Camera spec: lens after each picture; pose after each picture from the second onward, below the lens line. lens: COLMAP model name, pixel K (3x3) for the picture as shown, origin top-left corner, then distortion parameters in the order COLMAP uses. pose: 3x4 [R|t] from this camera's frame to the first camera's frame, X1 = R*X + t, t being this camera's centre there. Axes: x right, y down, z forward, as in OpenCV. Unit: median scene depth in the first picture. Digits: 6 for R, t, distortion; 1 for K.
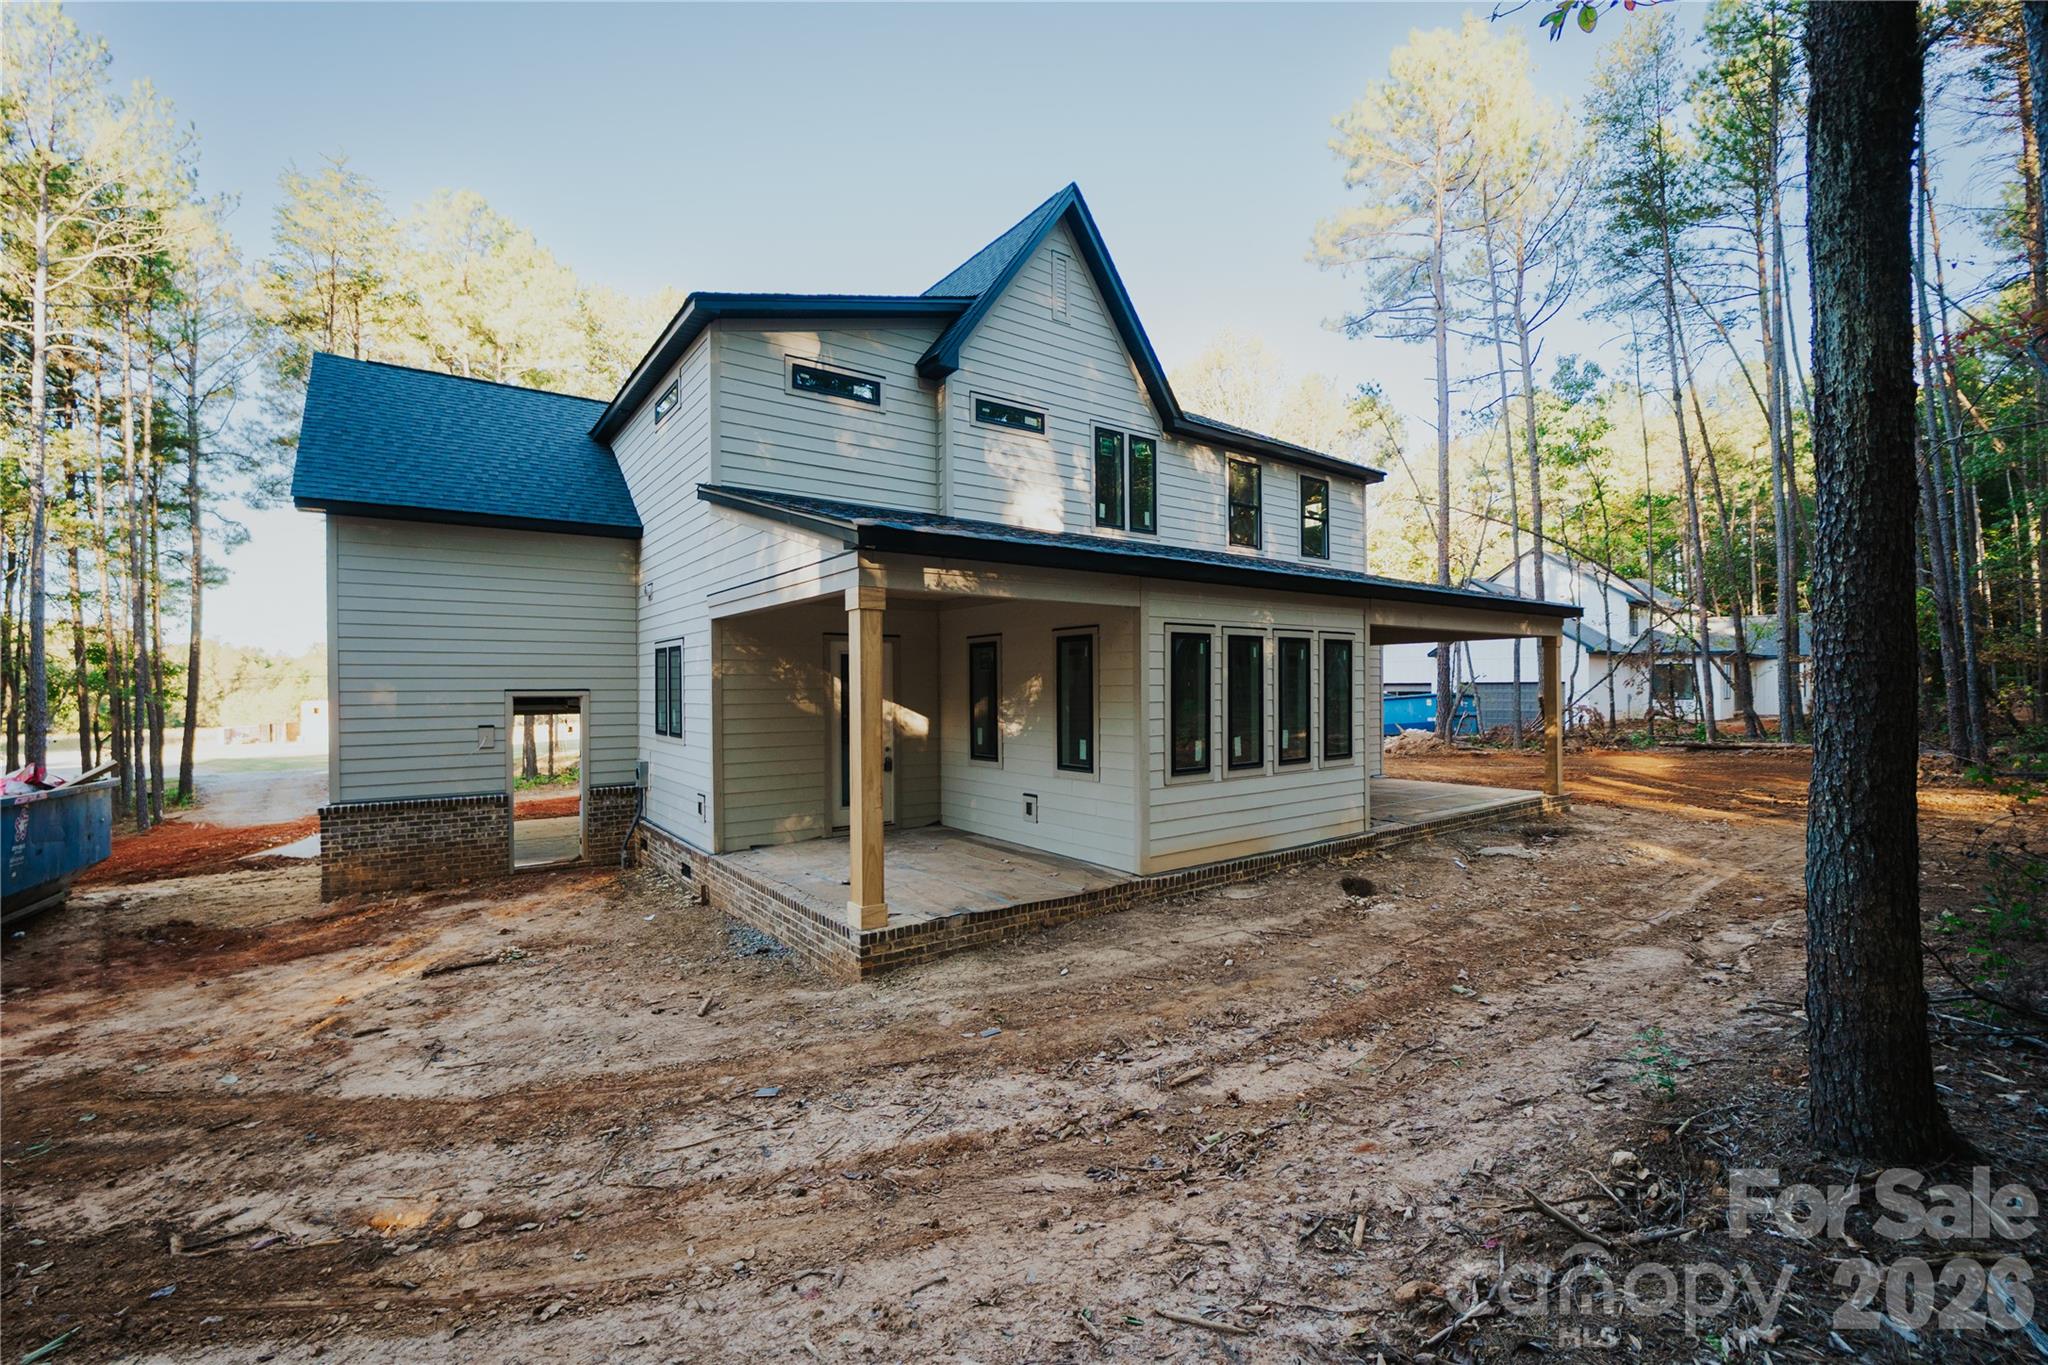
lens RADIAL K [[821.4, 0, 1022.0], [0, 821.4, 686.5], [0, 0, 1]] dist [-0.023420, 0.007507]
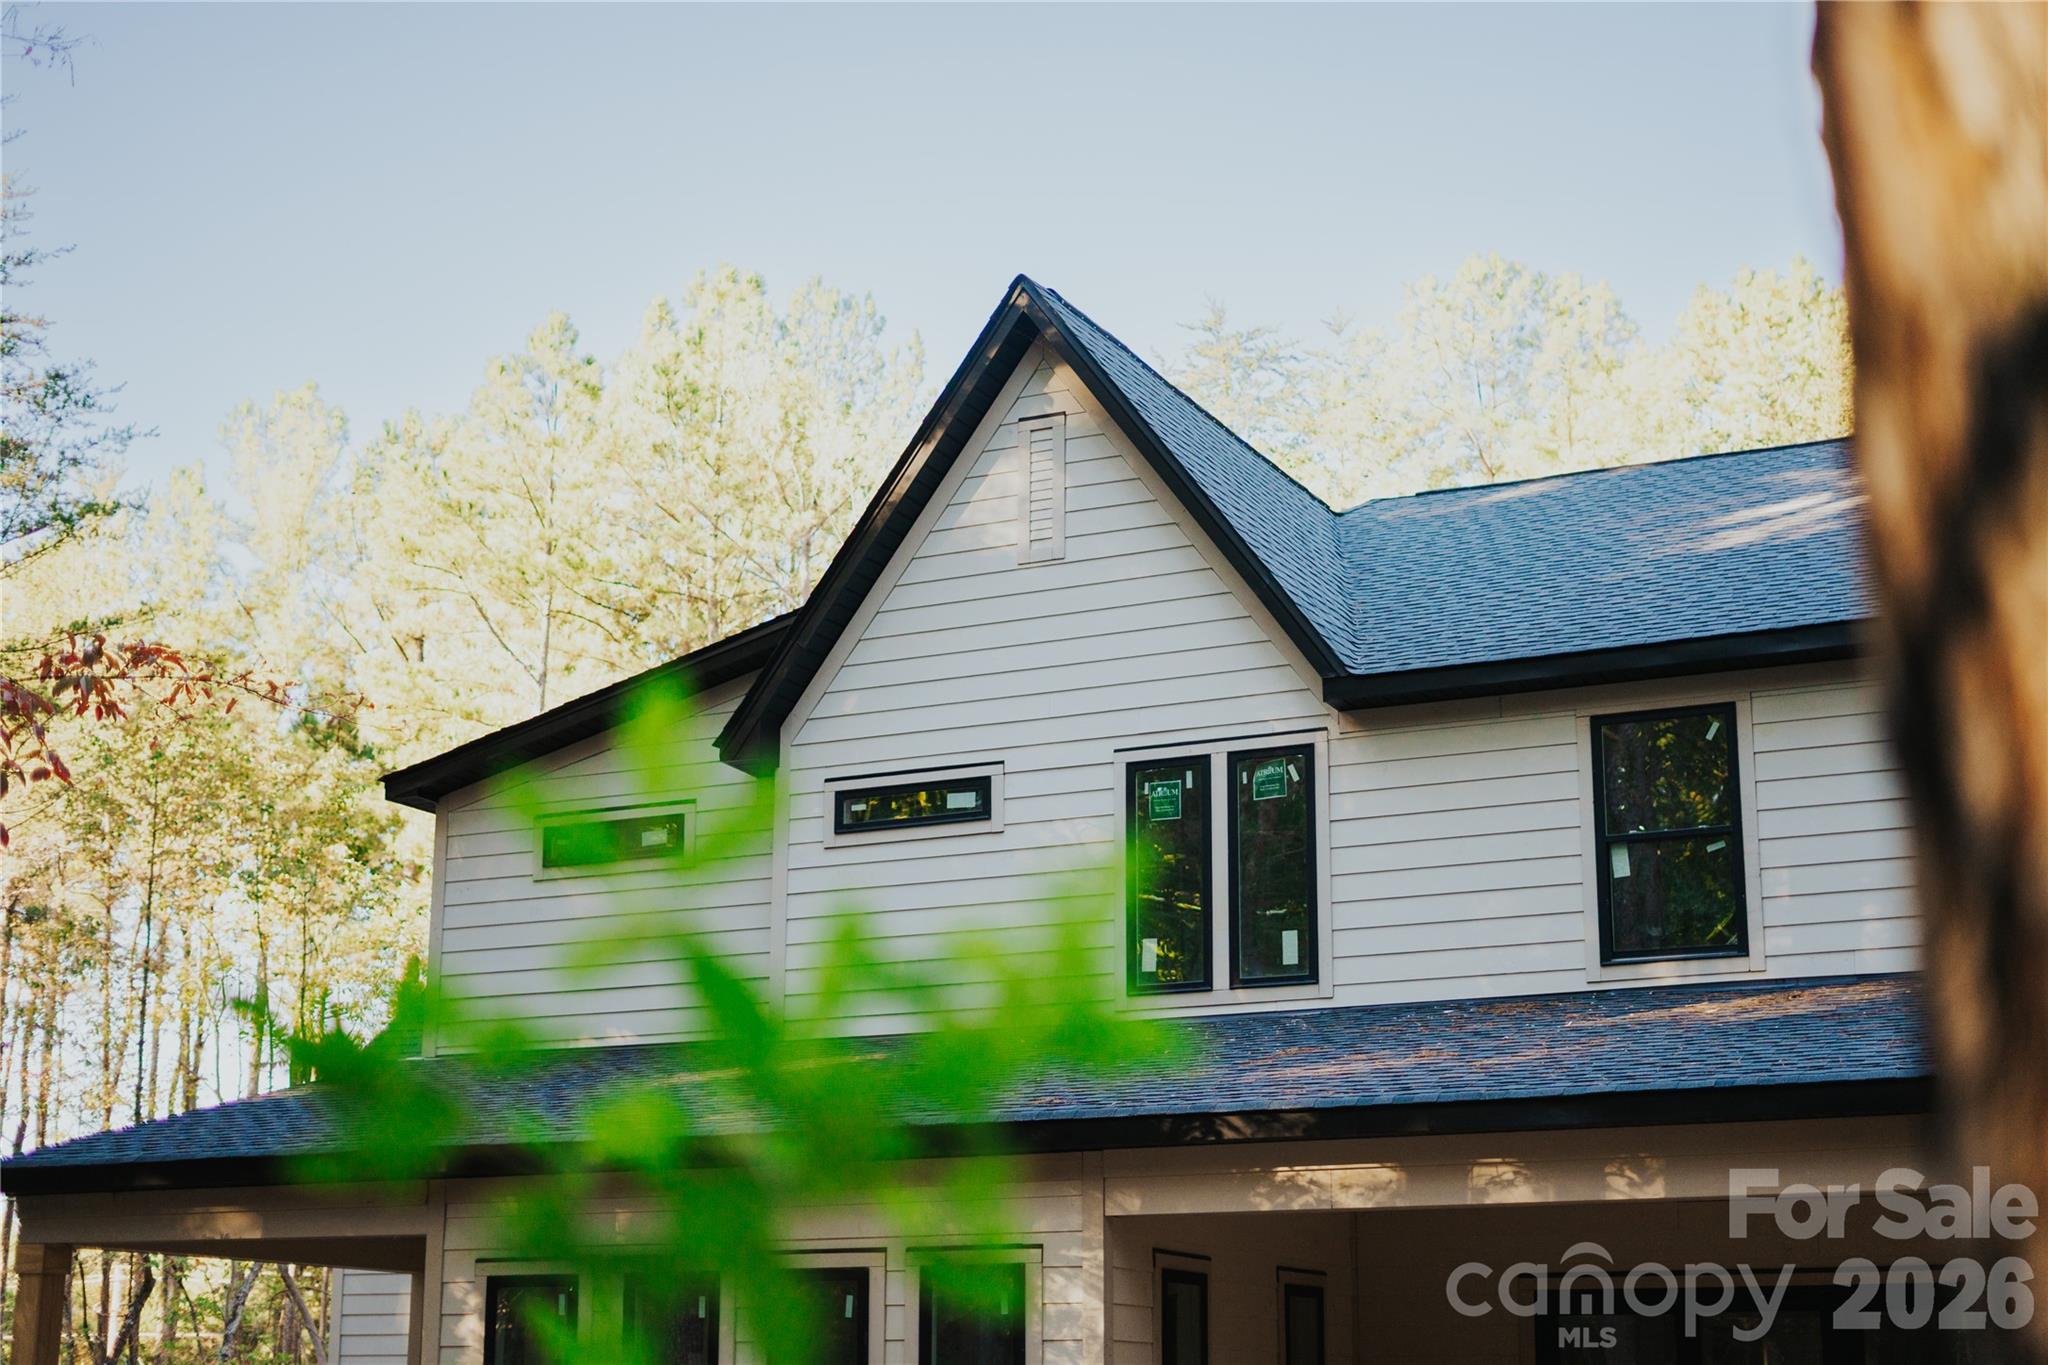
lens RADIAL K [[2972.3, 0, 1053.4], [0, 2972.3, 676.9], [0, 0, 1]] dist [0.000079, -0.062243]
pose [[0.481038, -0.203658, -0.852717, 1.390765], [-0.008044, 0.971578, -0.236584, 0.006547], [0.876663, 0.120665, 0.465728, 0.236261]]
